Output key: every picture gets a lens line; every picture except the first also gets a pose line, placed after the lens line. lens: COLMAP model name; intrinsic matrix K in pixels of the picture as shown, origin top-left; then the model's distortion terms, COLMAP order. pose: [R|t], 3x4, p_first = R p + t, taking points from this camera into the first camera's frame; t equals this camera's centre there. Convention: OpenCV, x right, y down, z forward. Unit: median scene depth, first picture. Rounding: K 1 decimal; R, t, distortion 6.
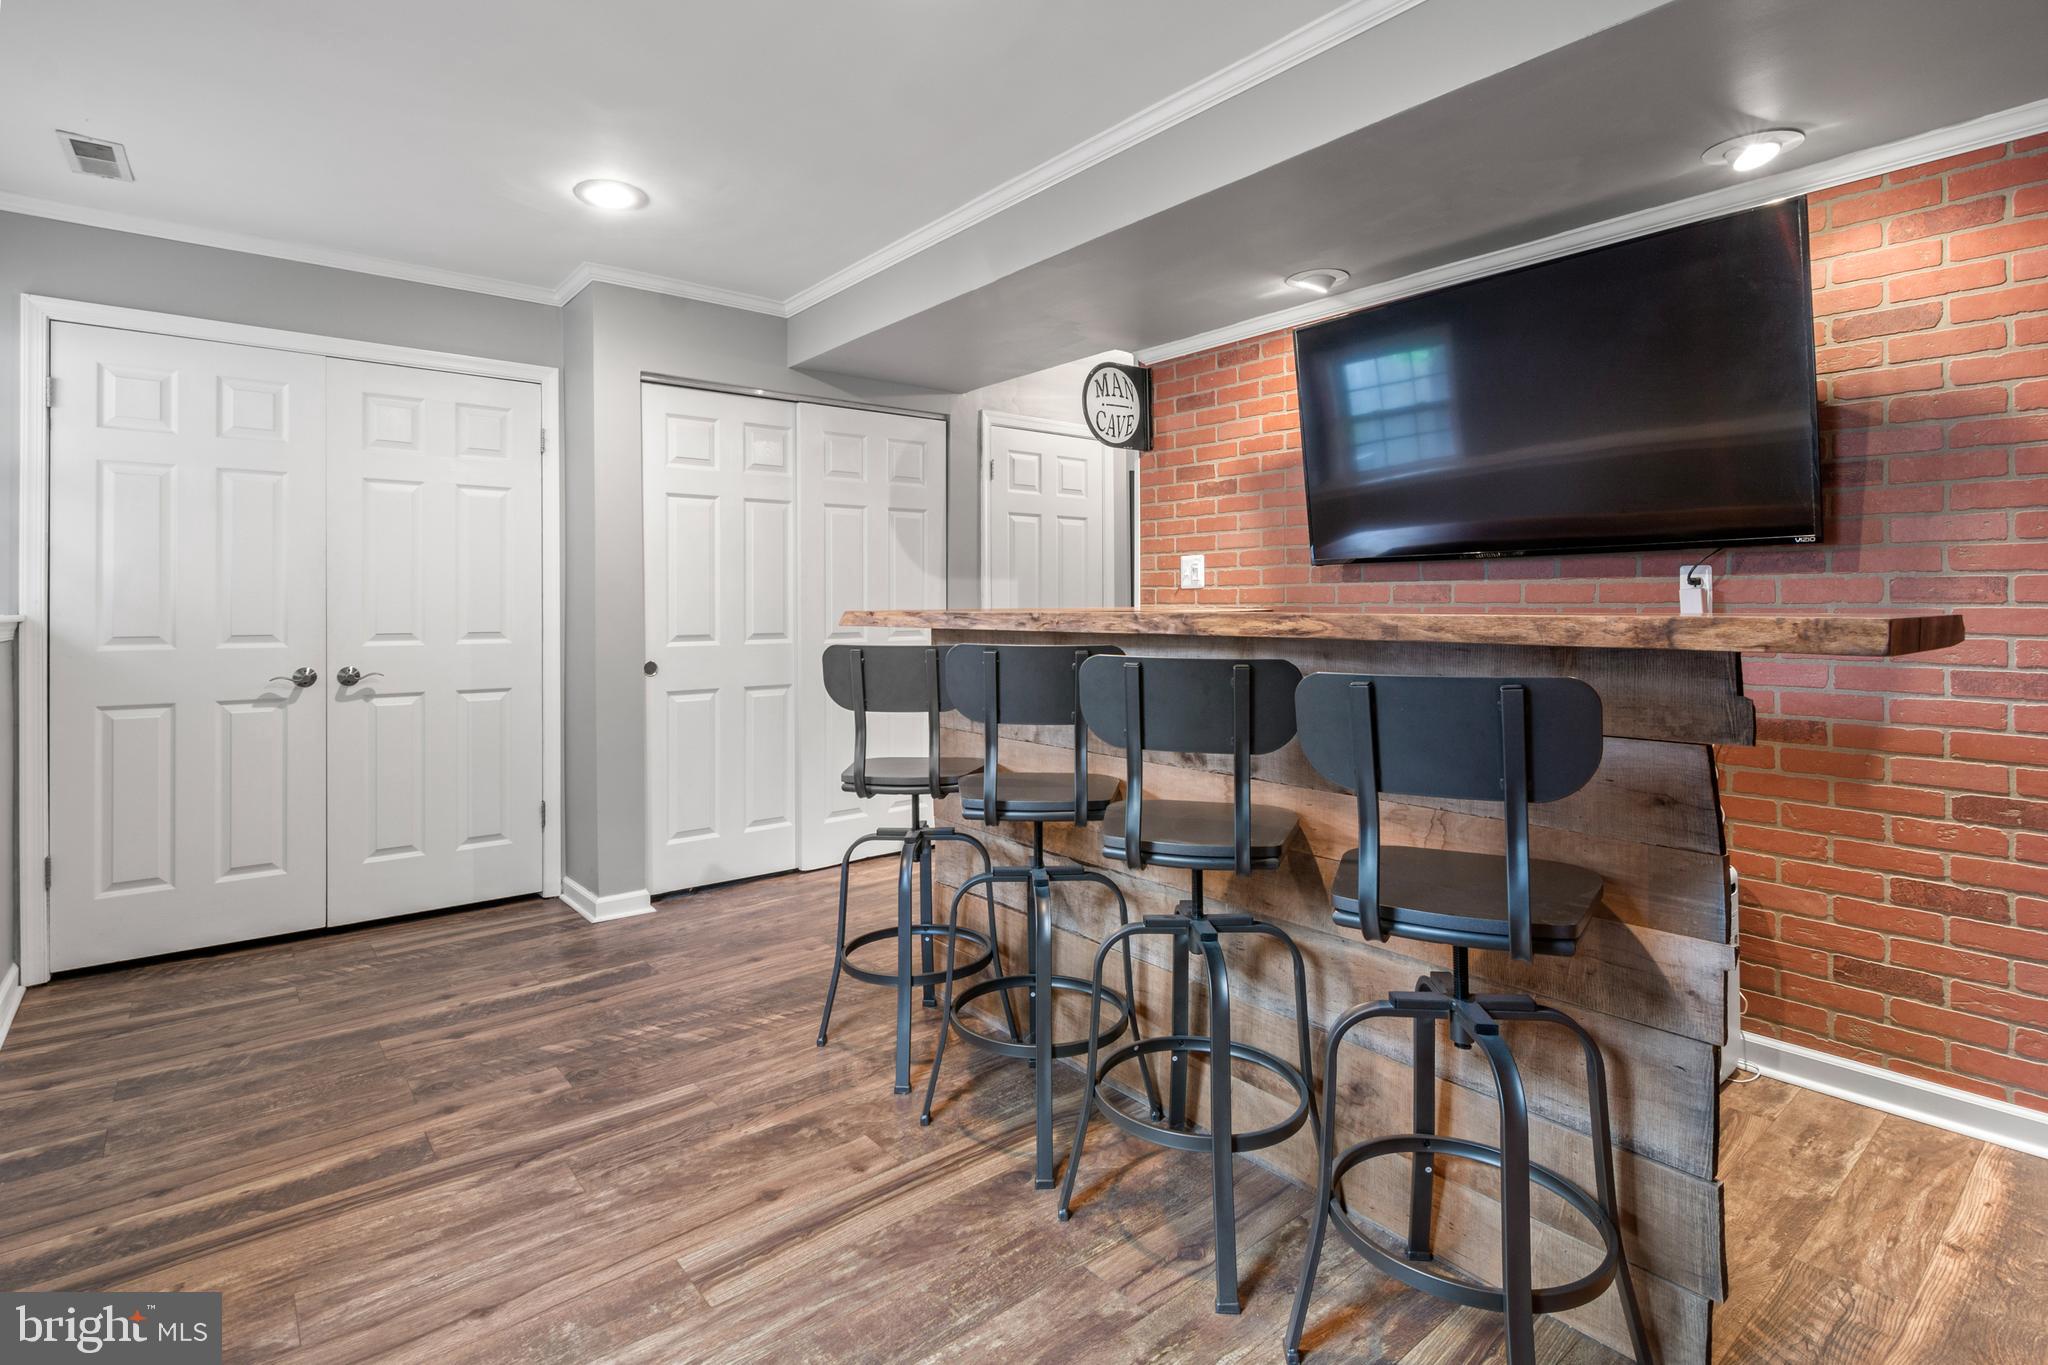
lens RADIAL K [[991.0, 0, 1011.9], [0, 991.0, 616.5], [0, 0, 1]] dist [0.007689, -0.005059]
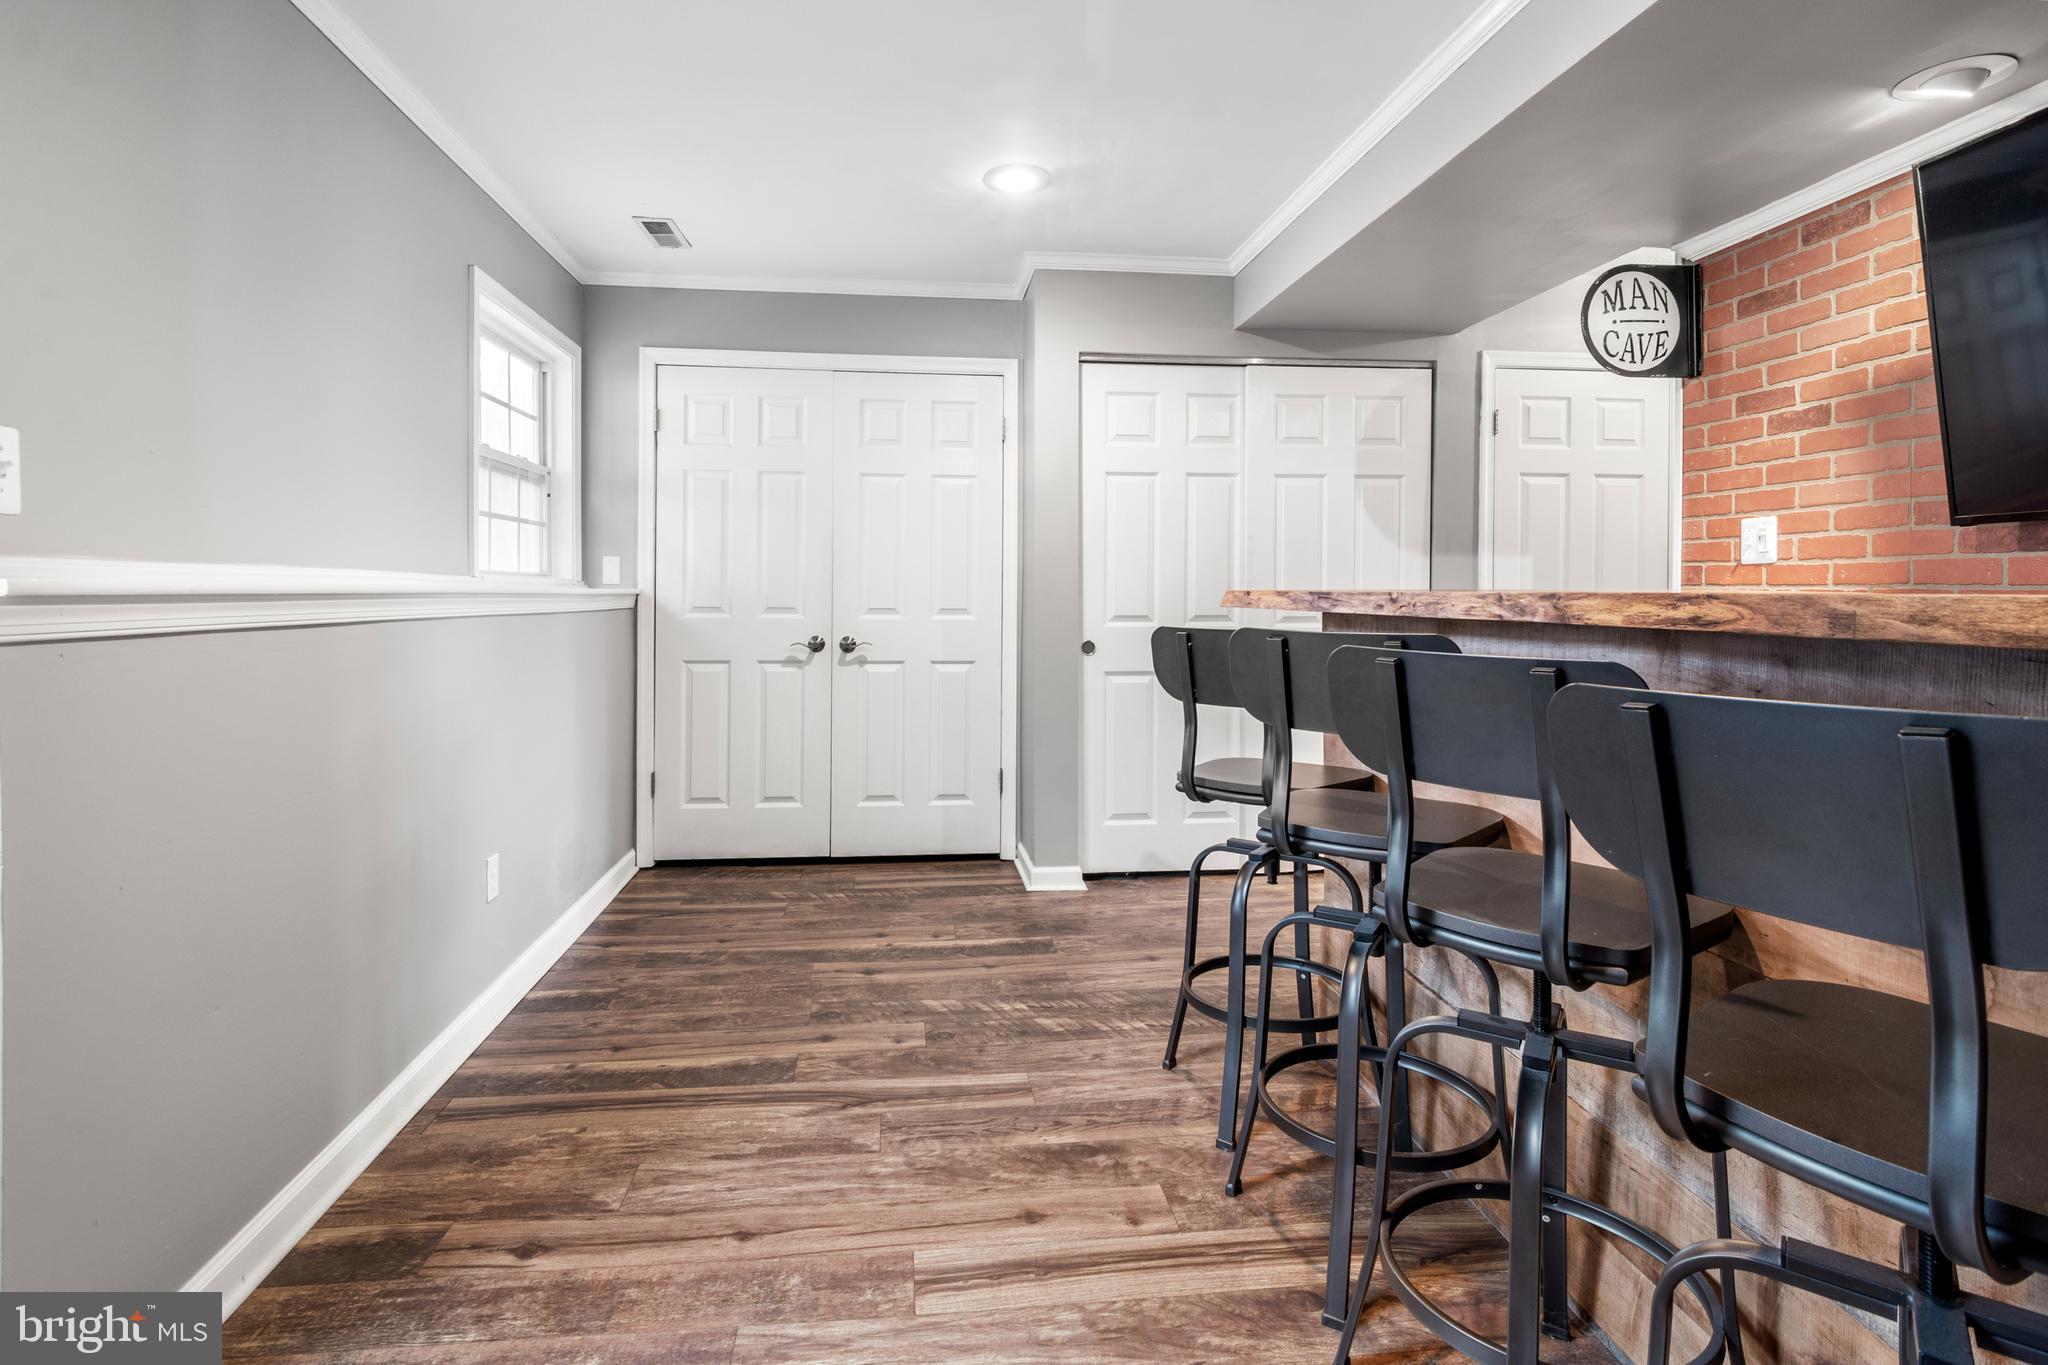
lens RADIAL K [[1010.3, 0, 1009.6], [0, 1010.3, 605.1], [0, 0, 1]] dist [0.006944, -0.005272]
pose [[0.842564, 0.014746, -0.538394, 0.173860], [-0.012606, 0.999891, 0.007658, 0.003593], [0.538448, 0.000335, 0.842659, 0.140004]]
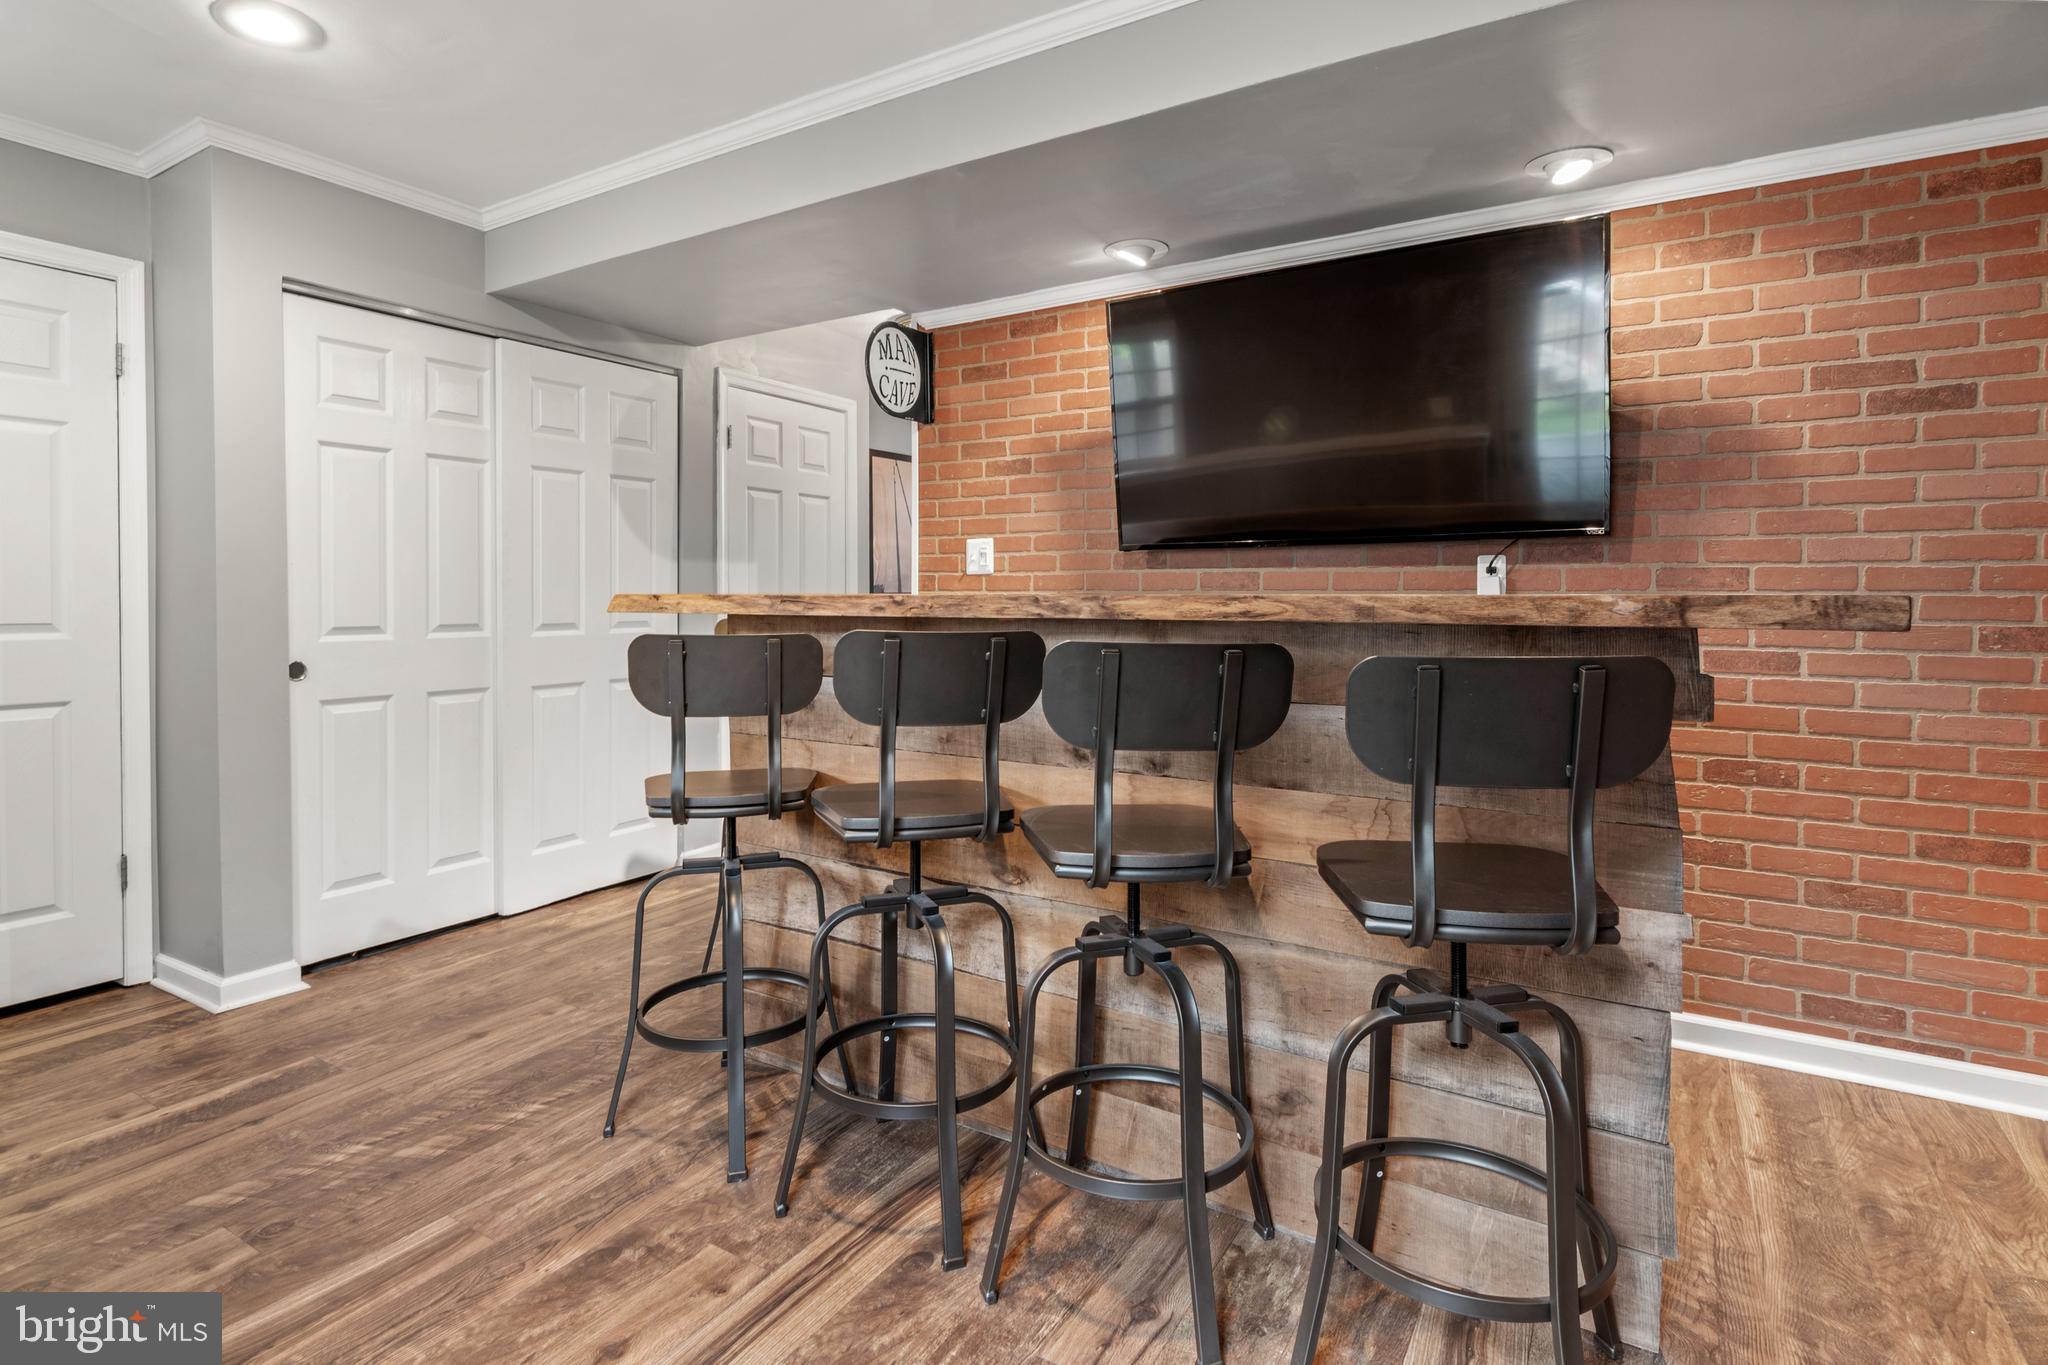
lens RADIAL K [[1025.8, 0, 1003.9], [0, 1025.8, 625.2], [0, 0, 1]] dist [0.009419, -0.006500]
pose [[0.946874, -0.003805, 0.321583, -0.152459], [-0.000972, 0.999892, 0.014692, 0.007716], [-0.321604, -0.014224, 0.946767, 0.115331]]
